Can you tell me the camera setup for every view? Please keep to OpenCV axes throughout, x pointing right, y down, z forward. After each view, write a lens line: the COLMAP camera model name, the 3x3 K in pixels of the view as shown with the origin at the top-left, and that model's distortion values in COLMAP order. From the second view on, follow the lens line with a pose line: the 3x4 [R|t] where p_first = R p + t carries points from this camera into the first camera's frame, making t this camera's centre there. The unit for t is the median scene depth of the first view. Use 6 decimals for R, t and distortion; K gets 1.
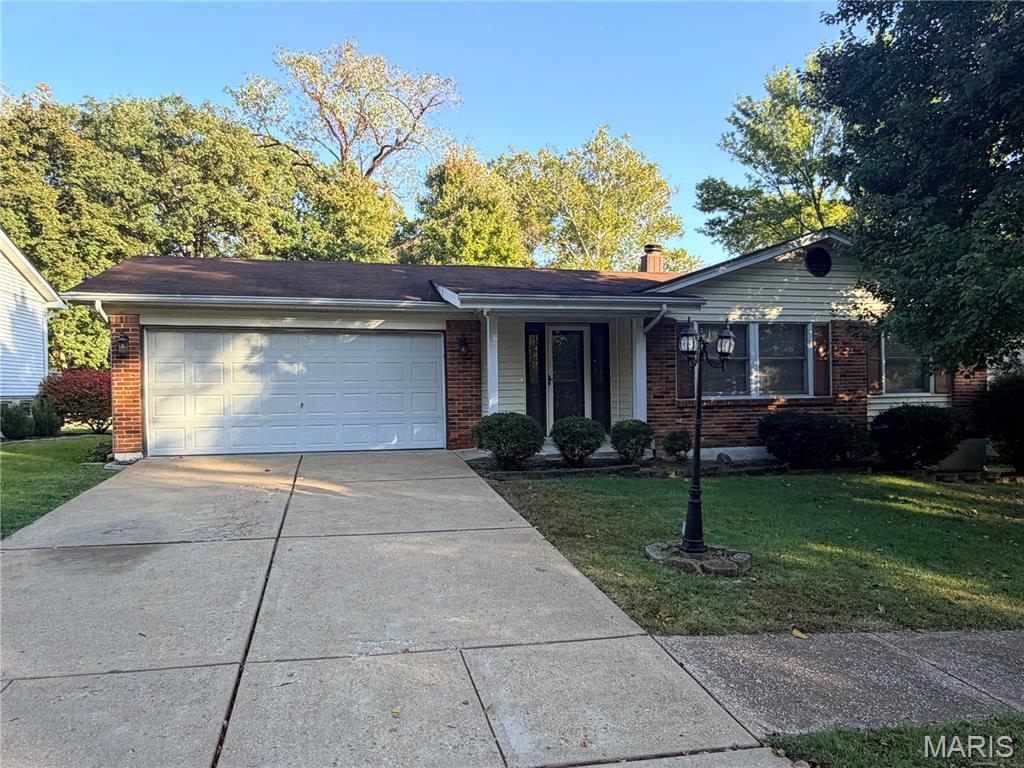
lens RADIAL K [[698.4, 0, 509.7], [0, 698.4, 382.6], [0, 0, 1]] dist [-0.006758, -0.000932]
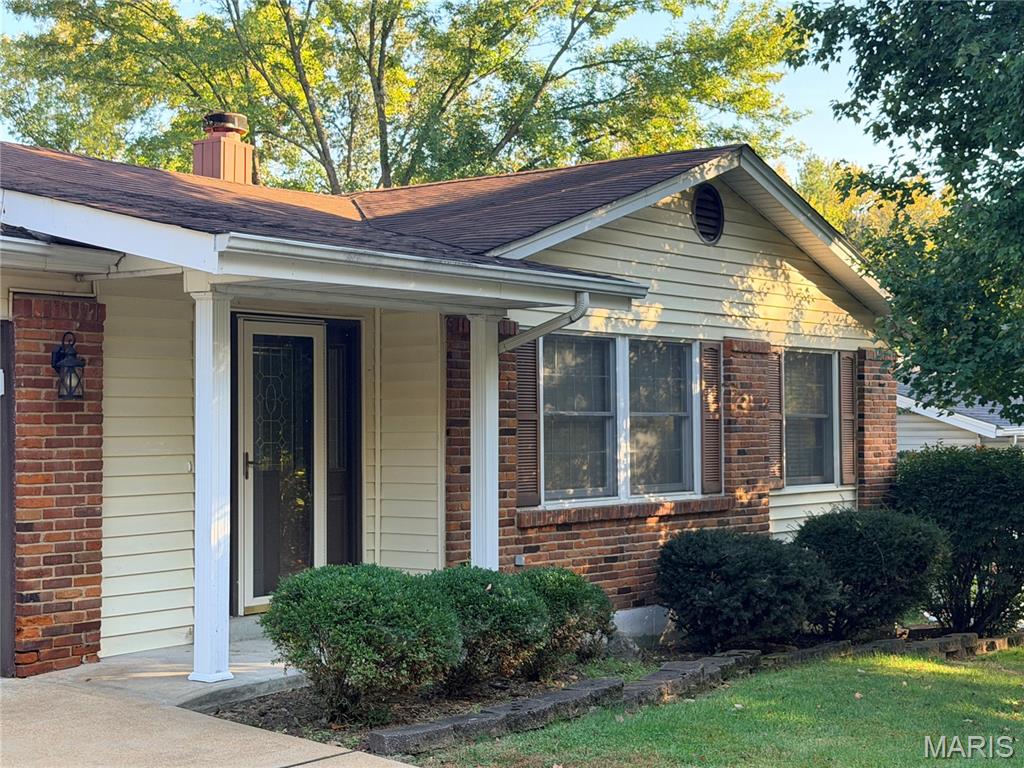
lens RADIAL K [[1685.8, 0, 512.0], [0, 1685.8, 384.0], [0, 0, 1]] dist [0.189209, -0.102081]
pose [[0.768840, 0.026427, 0.638895, -0.412308], [-0.010224, 0.999526, -0.029040, -0.022089], [-0.639360, 0.015795, 0.768745, 0.200424]]
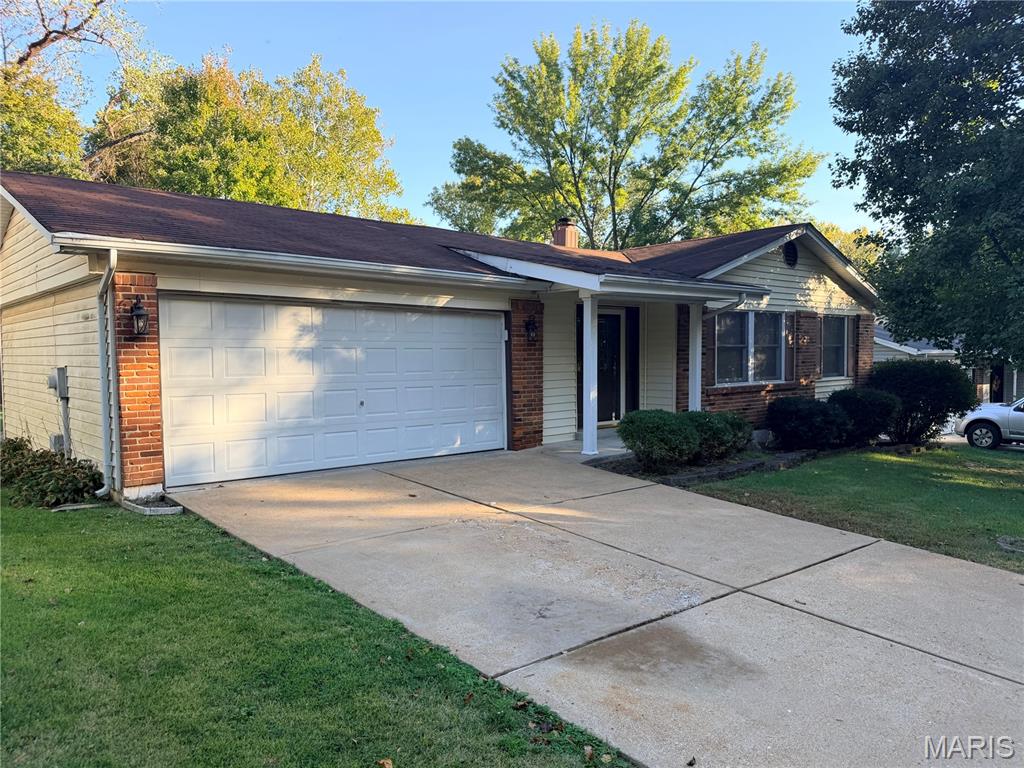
lens RADIAL K [[753.2, 0, 506.7], [0, 753.2, 379.7], [0, 0, 1]] dist [0.114908, -0.180847]
pose [[0.878100, -0.010700, 0.478358, -0.509886], [-0.009046, 0.999200, 0.038957, -0.025537], [-0.478392, -0.038535, 0.877301, 0.184027]]
